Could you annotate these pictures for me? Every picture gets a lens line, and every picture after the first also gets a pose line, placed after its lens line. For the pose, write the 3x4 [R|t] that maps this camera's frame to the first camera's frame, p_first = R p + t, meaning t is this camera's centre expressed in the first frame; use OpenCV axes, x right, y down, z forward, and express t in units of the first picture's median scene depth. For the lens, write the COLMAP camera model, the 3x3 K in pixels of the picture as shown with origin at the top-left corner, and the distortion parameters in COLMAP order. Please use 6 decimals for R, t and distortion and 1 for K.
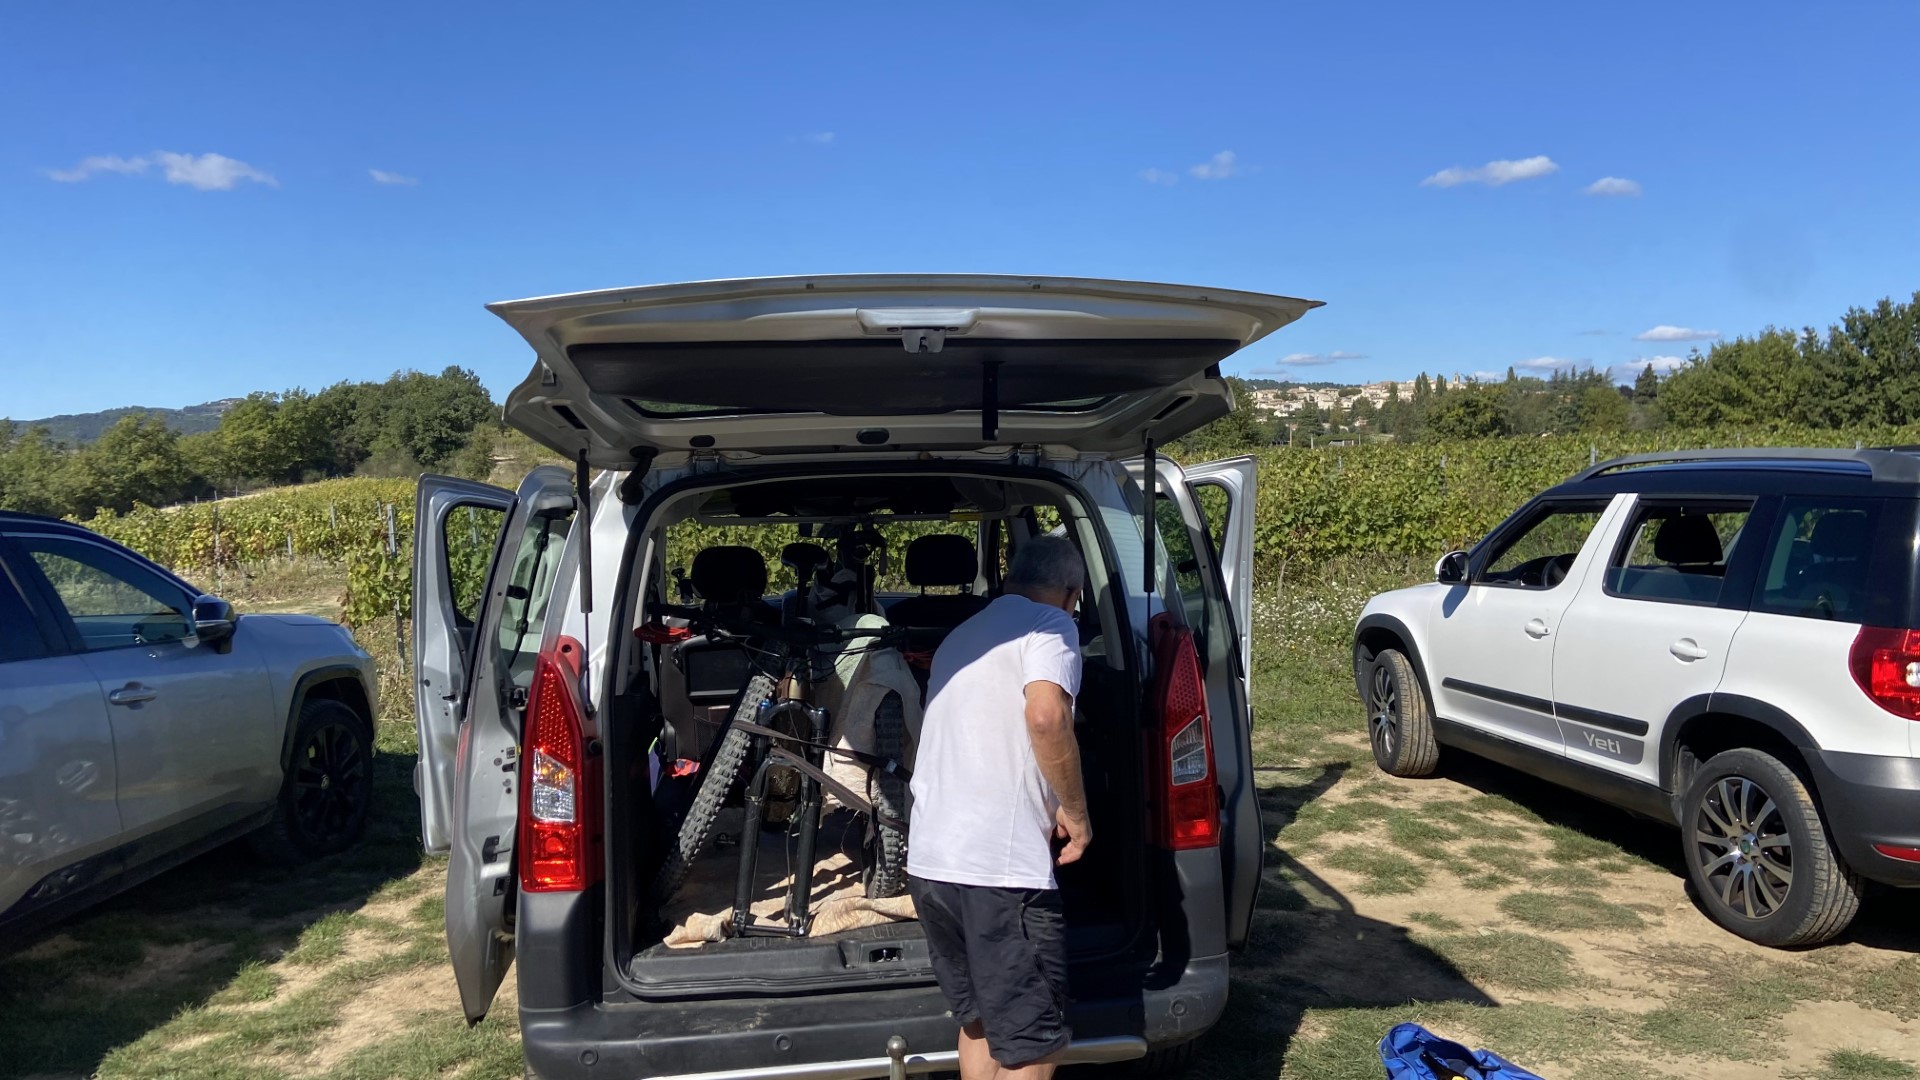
lens RADIAL K [[1427.6, 0, 955.2], [0, 1427.6, 534.6], [0, 0, 1]] dist [0.102845, -0.126830]
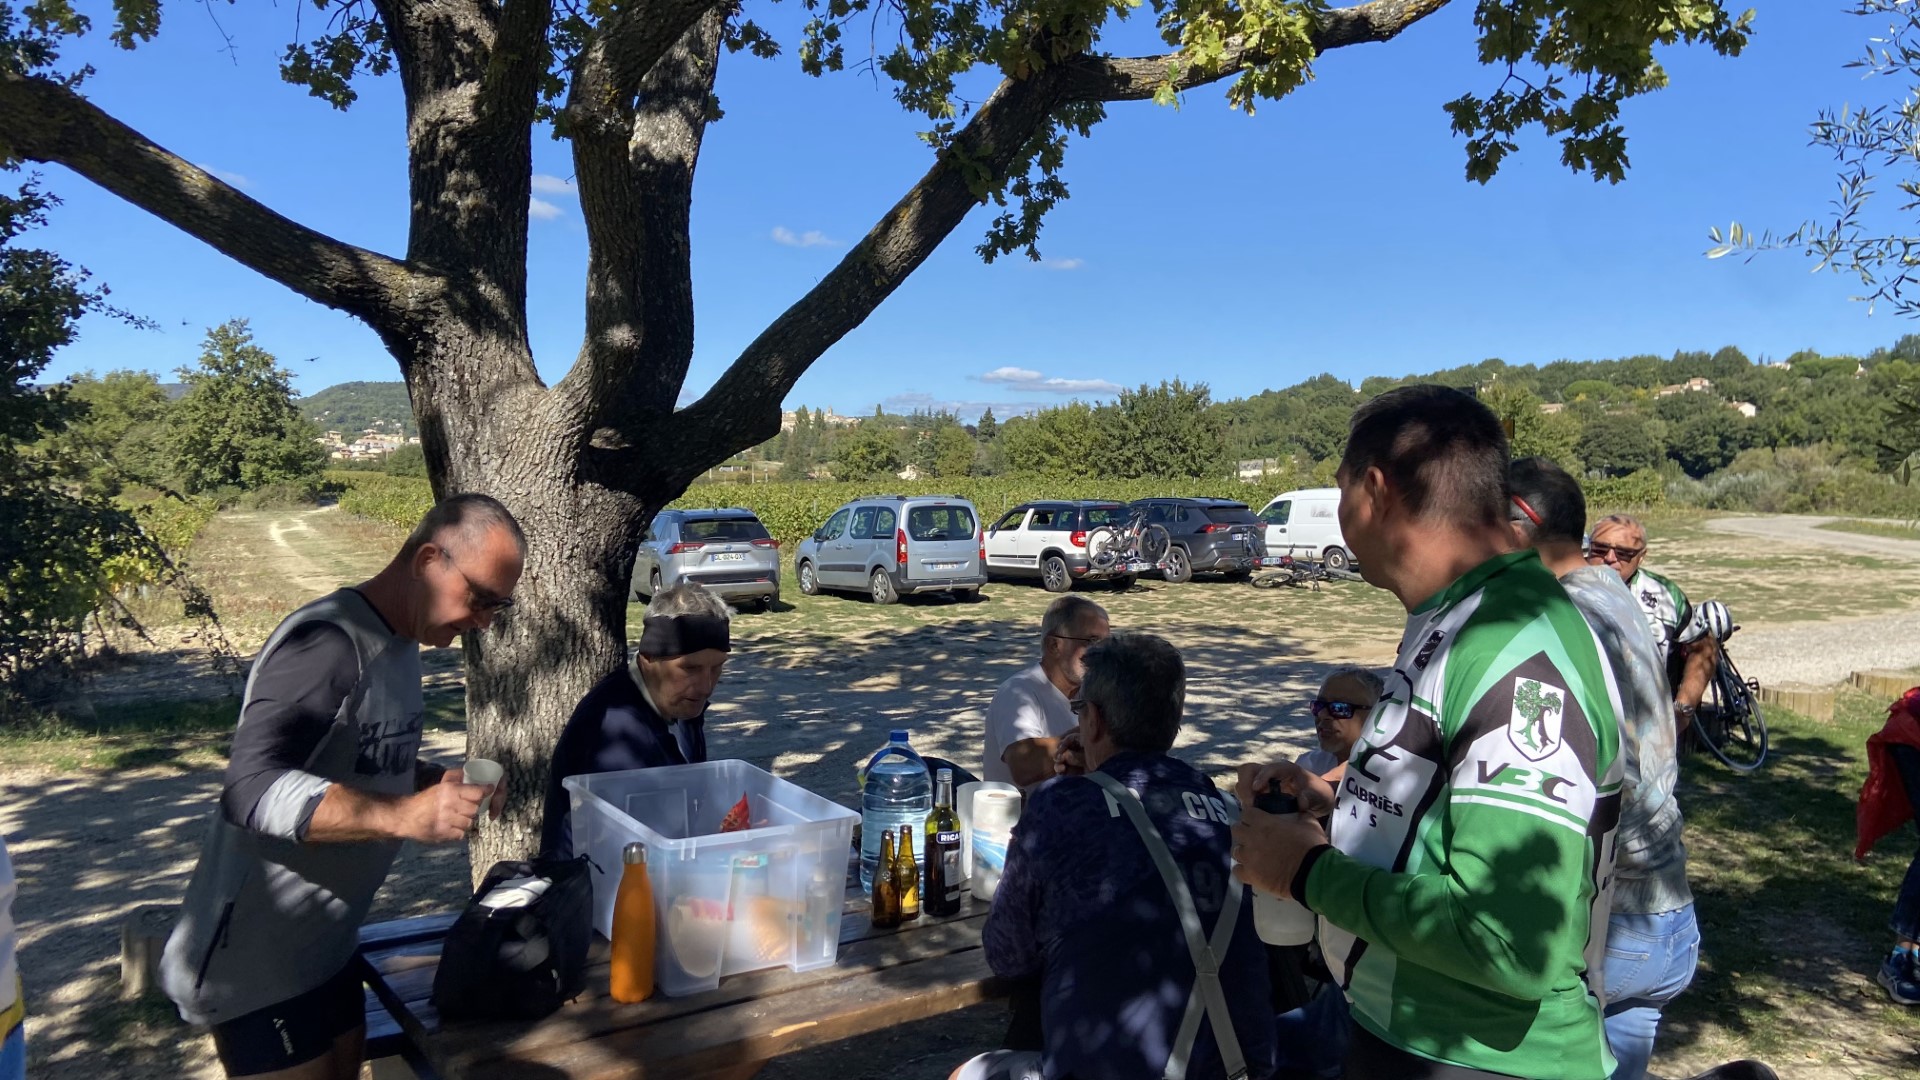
lens RADIAL K [[1427.6, 0, 960.4], [0, 1427.6, 543.4], [0, 0, 1]] dist [0.102845, -0.126830]
pose [[0.910337, 0.001438, 0.413865, -0.115347], [0.002382, 0.999959, -0.008713, 0.008550], [-0.413860, 0.008917, 0.910297, -0.216062]]
